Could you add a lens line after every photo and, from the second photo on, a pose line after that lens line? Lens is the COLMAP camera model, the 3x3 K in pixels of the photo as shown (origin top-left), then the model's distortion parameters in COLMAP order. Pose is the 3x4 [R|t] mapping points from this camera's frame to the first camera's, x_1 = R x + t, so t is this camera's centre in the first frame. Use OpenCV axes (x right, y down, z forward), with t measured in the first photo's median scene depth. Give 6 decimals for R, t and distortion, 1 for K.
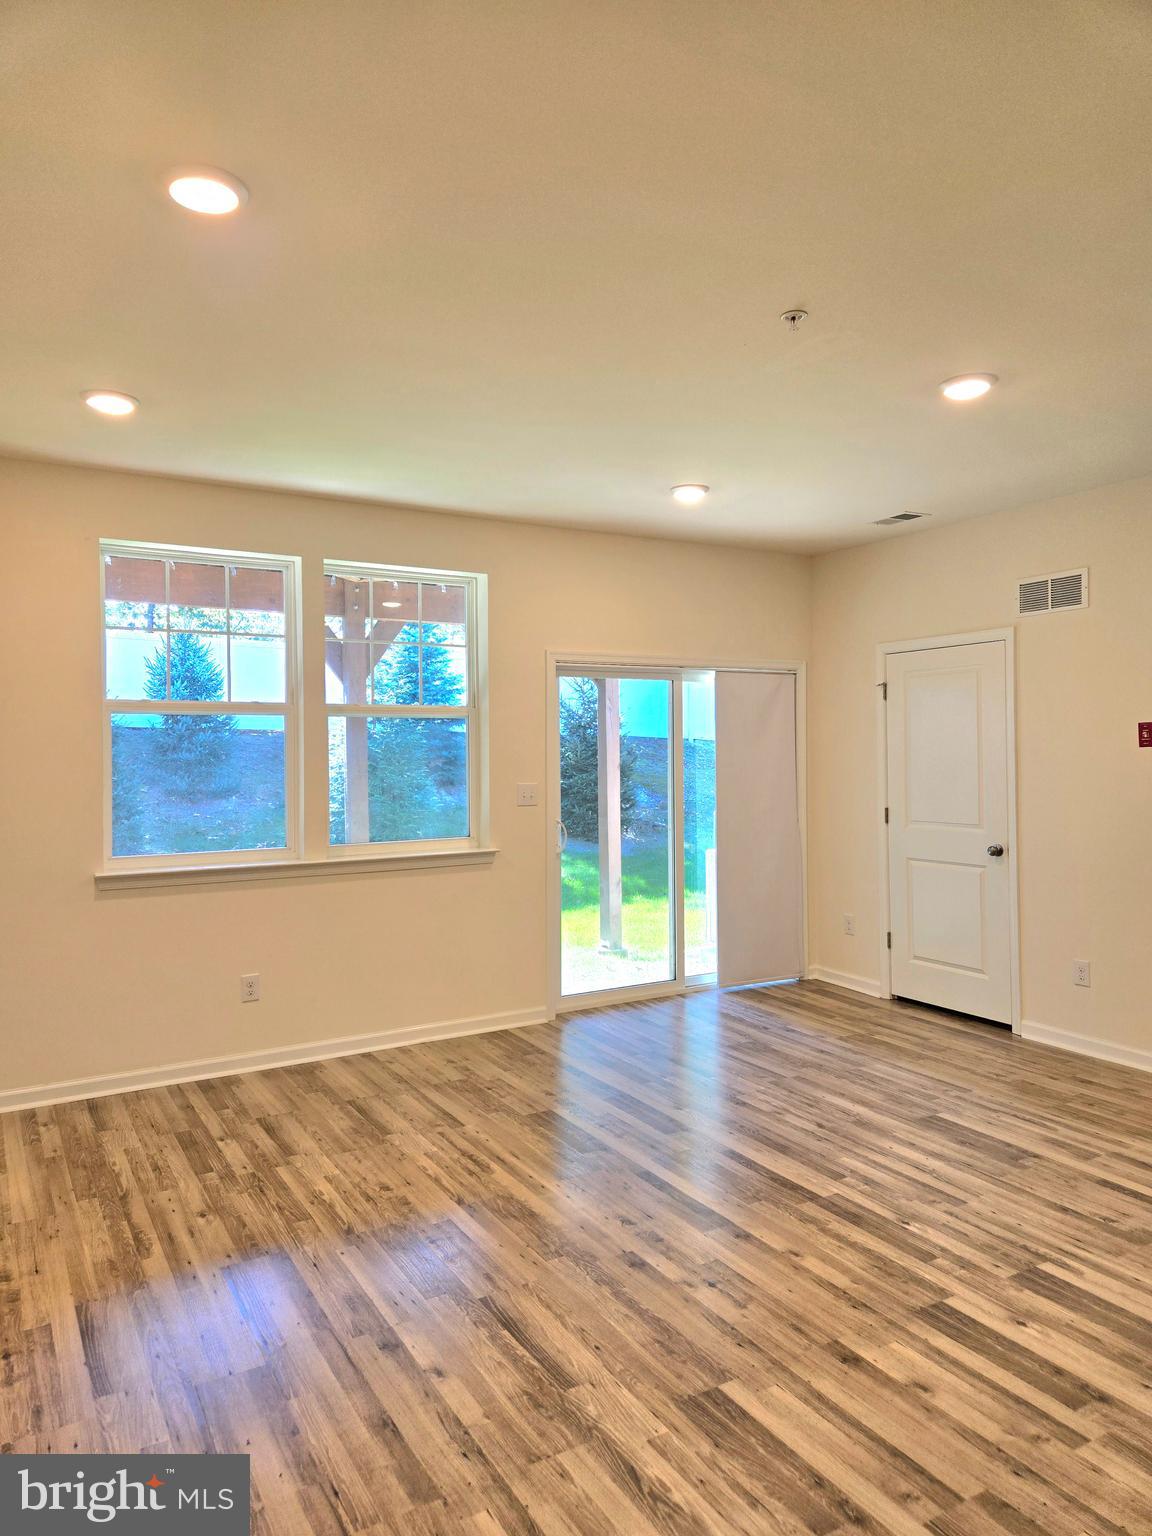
lens RADIAL K [[1032.8, 0, 579.2], [0, 1032.8, 761.8], [0, 0, 1]] dist [0.076980, -0.064781]
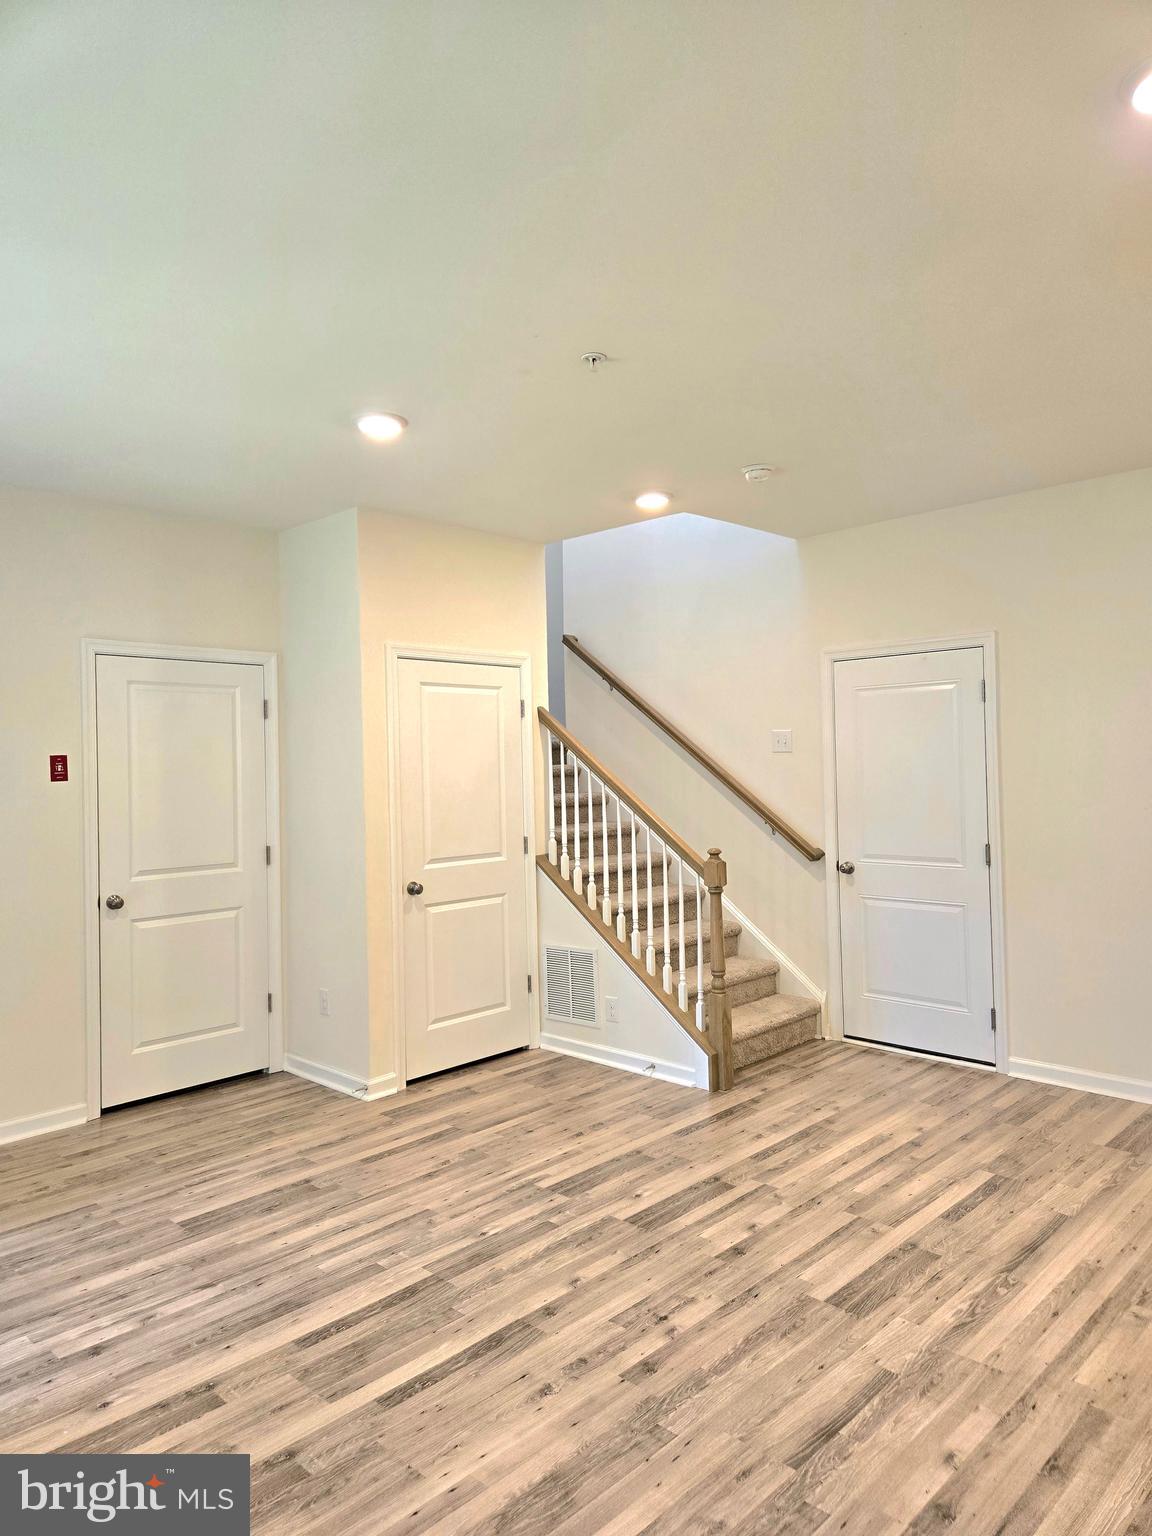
lens RADIAL K [[1032.8, 0, 570.3], [0, 1032.8, 776.6], [0, 0, 1]] dist [0.076980, -0.064781]
pose [[-0.270913, 0.007293, 0.962576, -0.759806], [0.029860, 0.999554, 0.000830, -0.008810], [-0.962141, 0.028967, -0.271010, 1.275051]]
